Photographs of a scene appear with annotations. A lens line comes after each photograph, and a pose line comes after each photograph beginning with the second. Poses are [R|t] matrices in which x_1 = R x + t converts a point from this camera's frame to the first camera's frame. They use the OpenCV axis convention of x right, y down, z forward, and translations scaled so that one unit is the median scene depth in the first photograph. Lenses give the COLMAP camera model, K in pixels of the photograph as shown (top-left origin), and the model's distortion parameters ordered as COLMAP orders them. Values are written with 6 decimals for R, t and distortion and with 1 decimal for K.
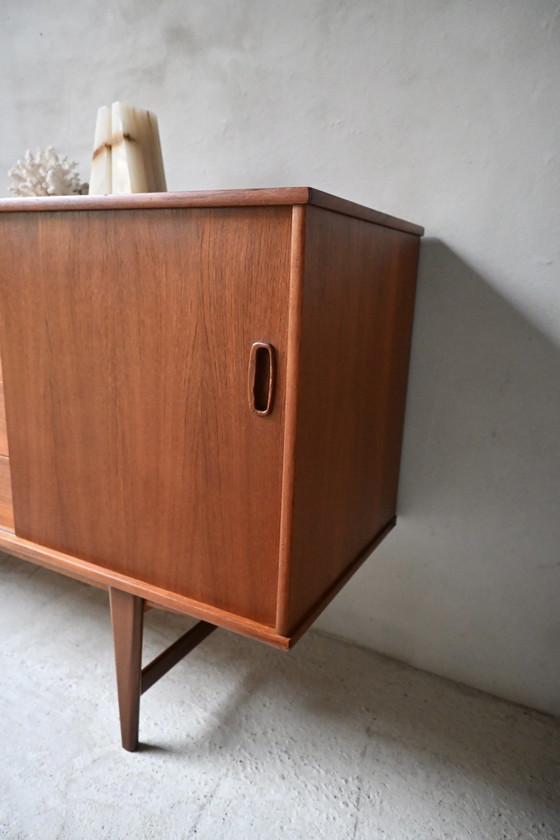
lens RADIAL K [[573.3, 0, 280.0], [0, 573.3, 420.9], [0, 0, 1]] dist [0.005233, -0.002453]
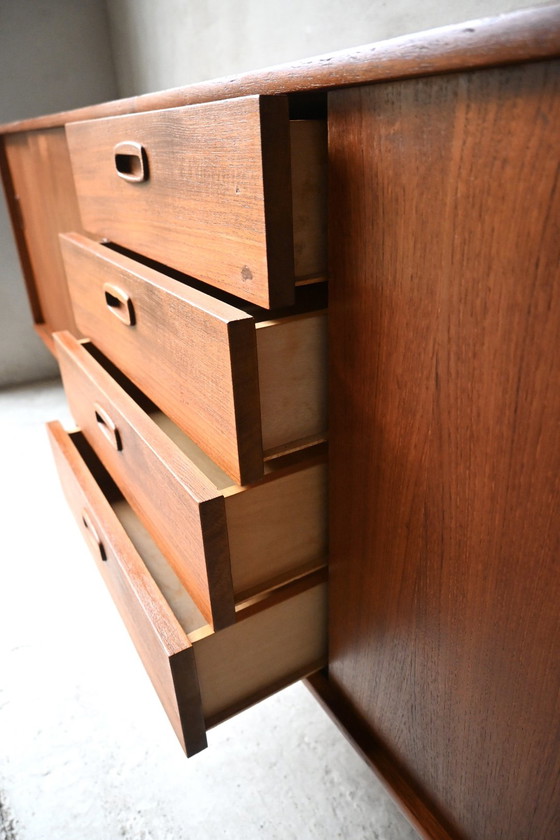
lens RADIAL K [[573.3, 0, 284.1], [0, 573.3, 419.5], [0, 0, 1]] dist [0.005233, -0.002453]
pose [[0.862035, 0.161518, -0.480425, -0.276905], [-0.054513, 0.971913, 0.228942, -0.209681], [0.503909, -0.171167, 0.846627, 0.552364]]
